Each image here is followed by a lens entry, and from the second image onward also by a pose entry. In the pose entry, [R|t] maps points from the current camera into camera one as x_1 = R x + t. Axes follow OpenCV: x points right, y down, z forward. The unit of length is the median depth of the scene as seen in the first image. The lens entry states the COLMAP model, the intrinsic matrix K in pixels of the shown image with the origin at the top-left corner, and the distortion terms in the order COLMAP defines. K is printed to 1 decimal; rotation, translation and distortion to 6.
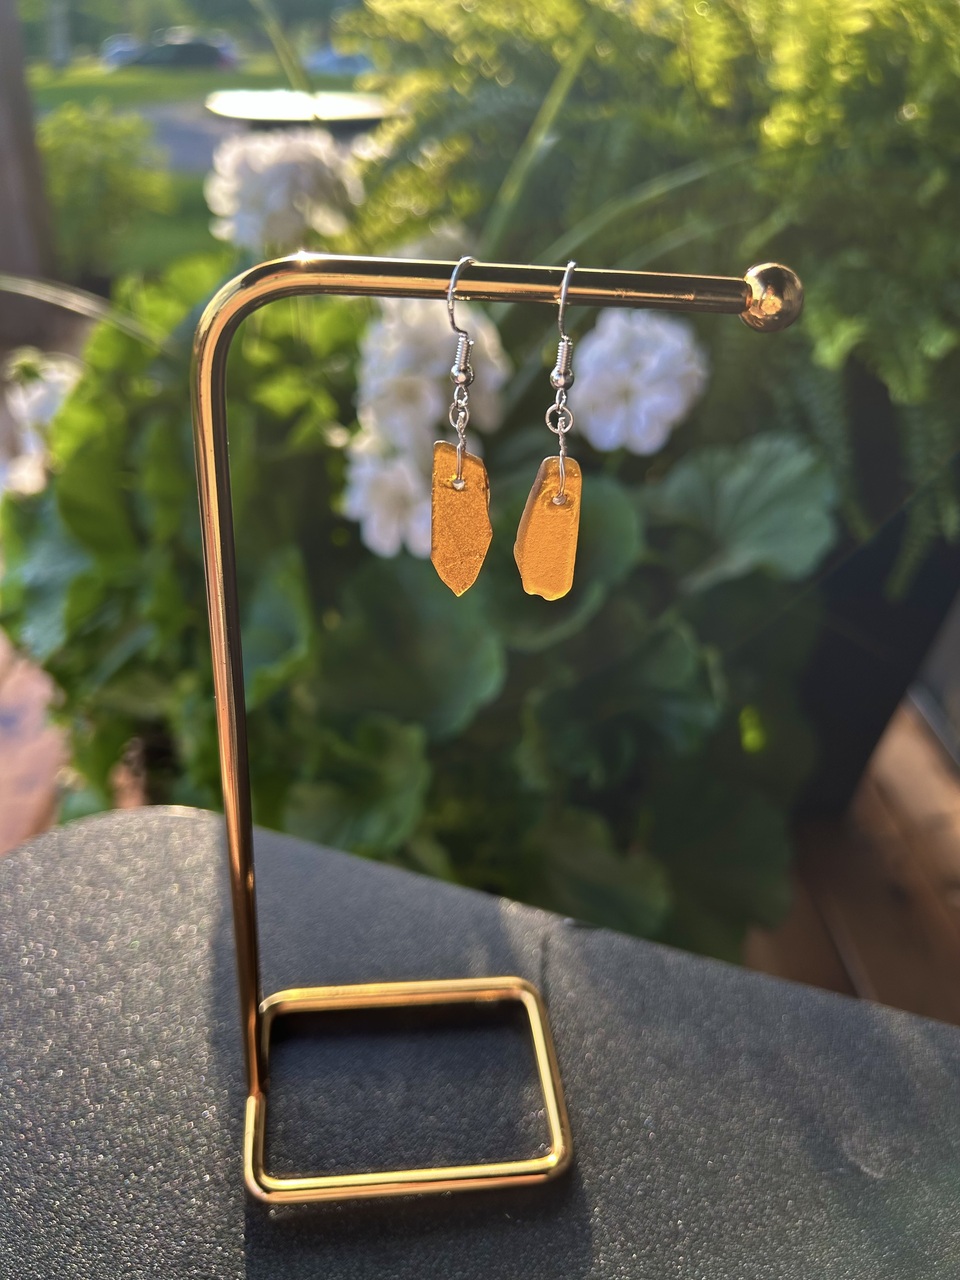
lens RADIAL K [[970.9, 0, 480.0], [0, 970.9, 640.0], [0, 0, 1]] dist [-0.001348, -0.042063]
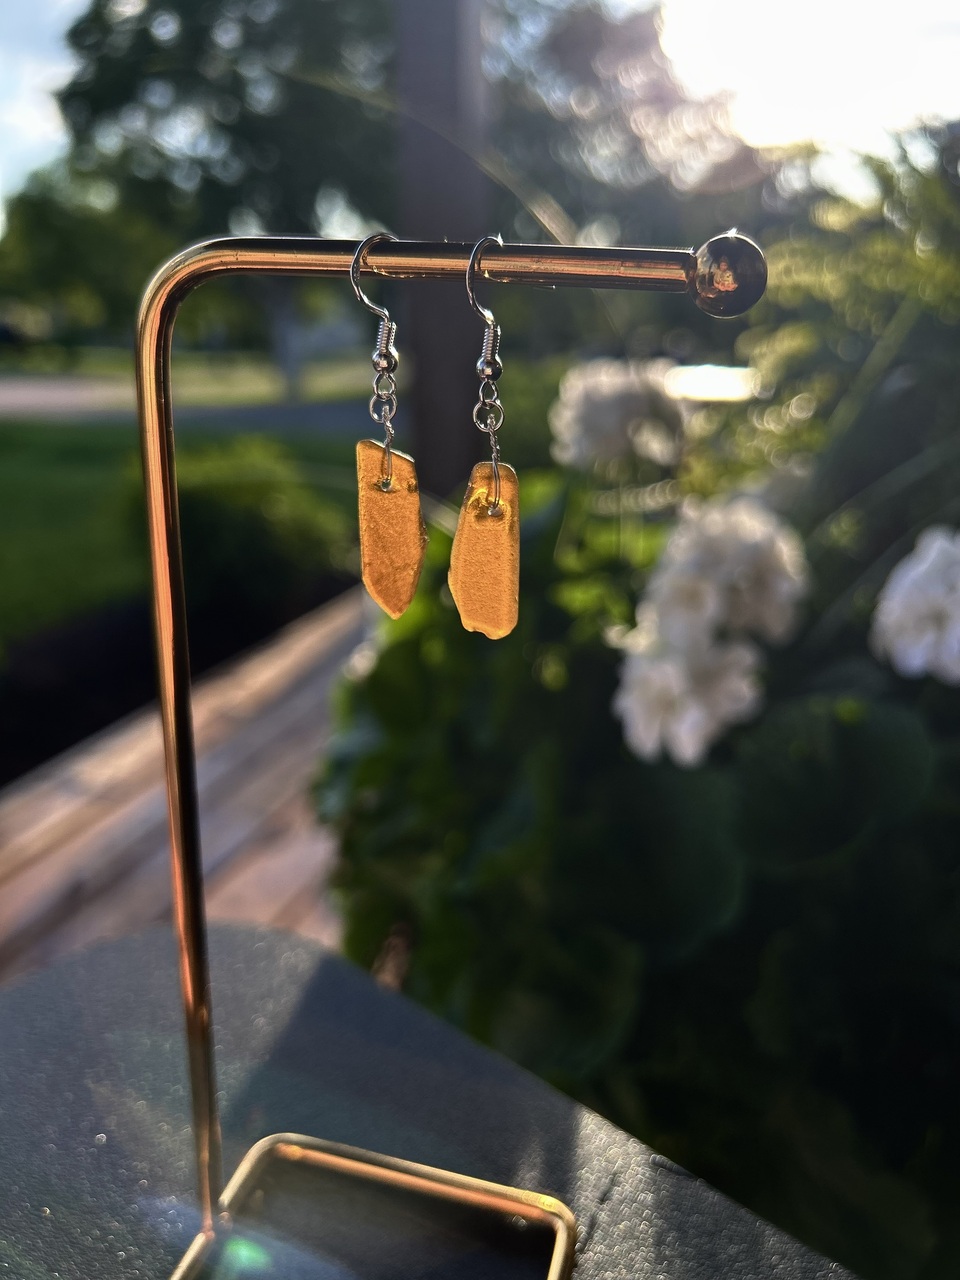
lens RADIAL K [[982.0, 0, 480.0], [0, 982.0, 640.0], [0, 0, 1]] dist [-0.050338, -0.122488]
pose [[0.909428, 0.091794, -0.405605, 0.132505], [-0.197791, 0.953431, -0.227703, 0.050228], [0.365815, 0.287304, 0.885232, 0.076600]]
